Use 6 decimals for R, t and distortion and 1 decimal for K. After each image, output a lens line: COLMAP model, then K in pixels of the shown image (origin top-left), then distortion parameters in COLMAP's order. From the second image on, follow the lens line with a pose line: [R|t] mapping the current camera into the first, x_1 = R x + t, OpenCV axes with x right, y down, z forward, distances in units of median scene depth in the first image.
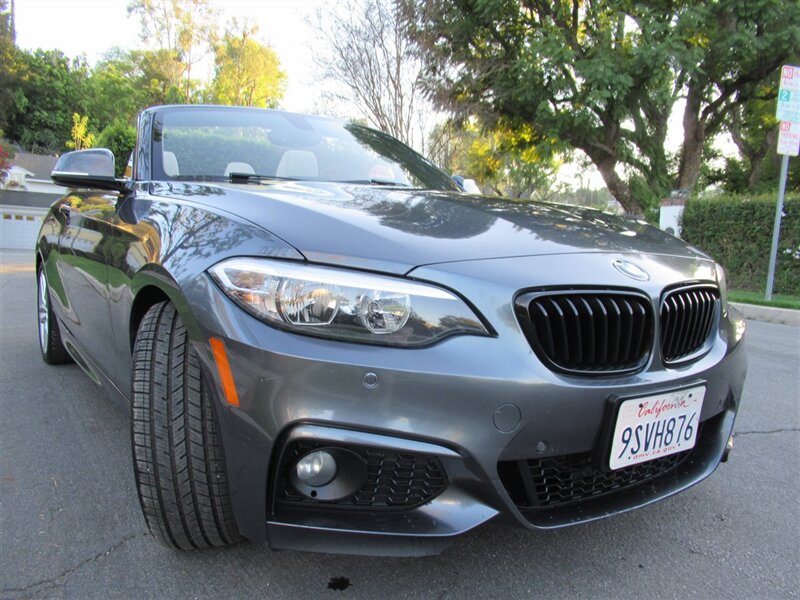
lens RADIAL K [[673.1, 0, 381.1], [0, 673.1, 311.8], [0, 0, 1]] dist [-0.036459, -0.008563]
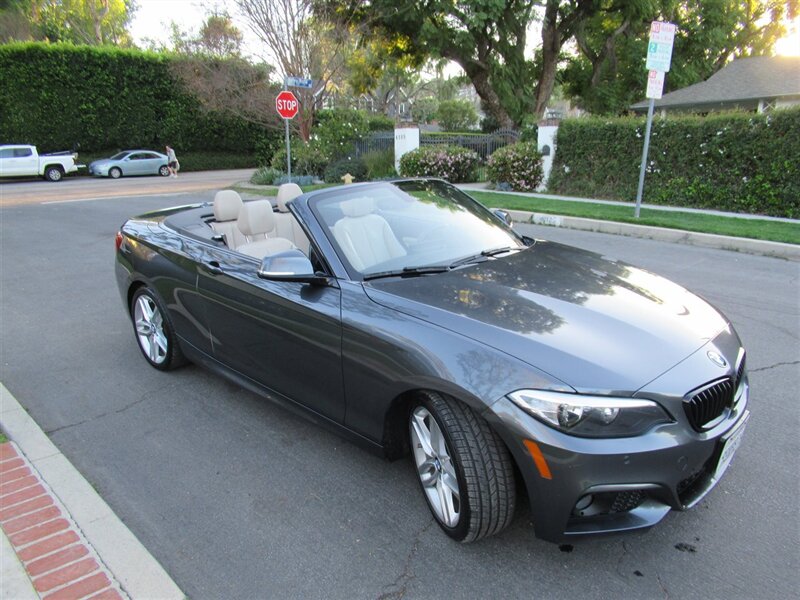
lens RADIAL K [[621.7, 0, 397.6], [0, 621.7, 299.4], [0, 0, 1]] dist [-0.002885, -0.000343]
pose [[0.973406, -0.094405, 0.208730, -0.817271], [0.060341, 0.984625, 0.163930, -0.565259], [-0.220997, -0.146975, 0.964136, -0.415654]]
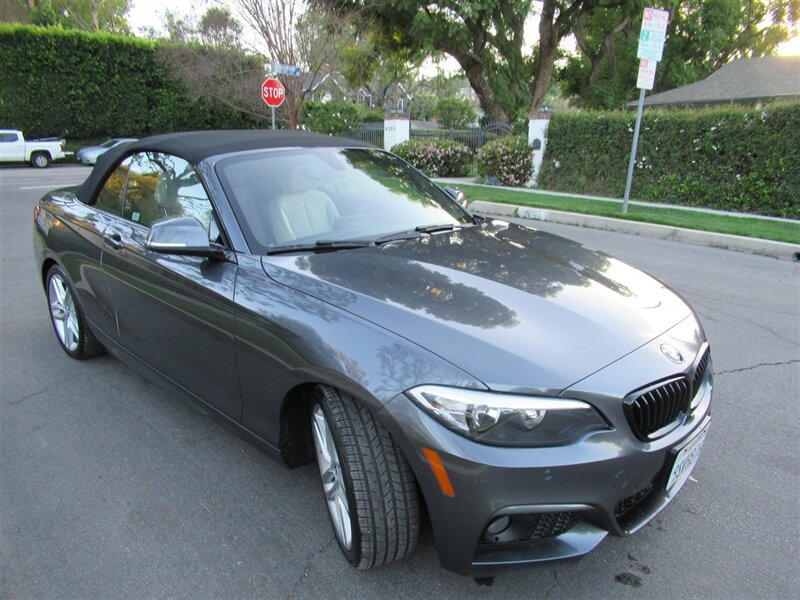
lens RADIAL K [[621.2, 0, 400.0], [0, 621.2, 300.0], [0, 0, 1]] dist [0.002880, 0.000264]
pose [[0.973391, -0.075591, 0.216322, -0.520637], [0.038930, 0.984852, 0.168970, -0.454454], [-0.225817, -0.156053, 0.961589, -0.191689]]
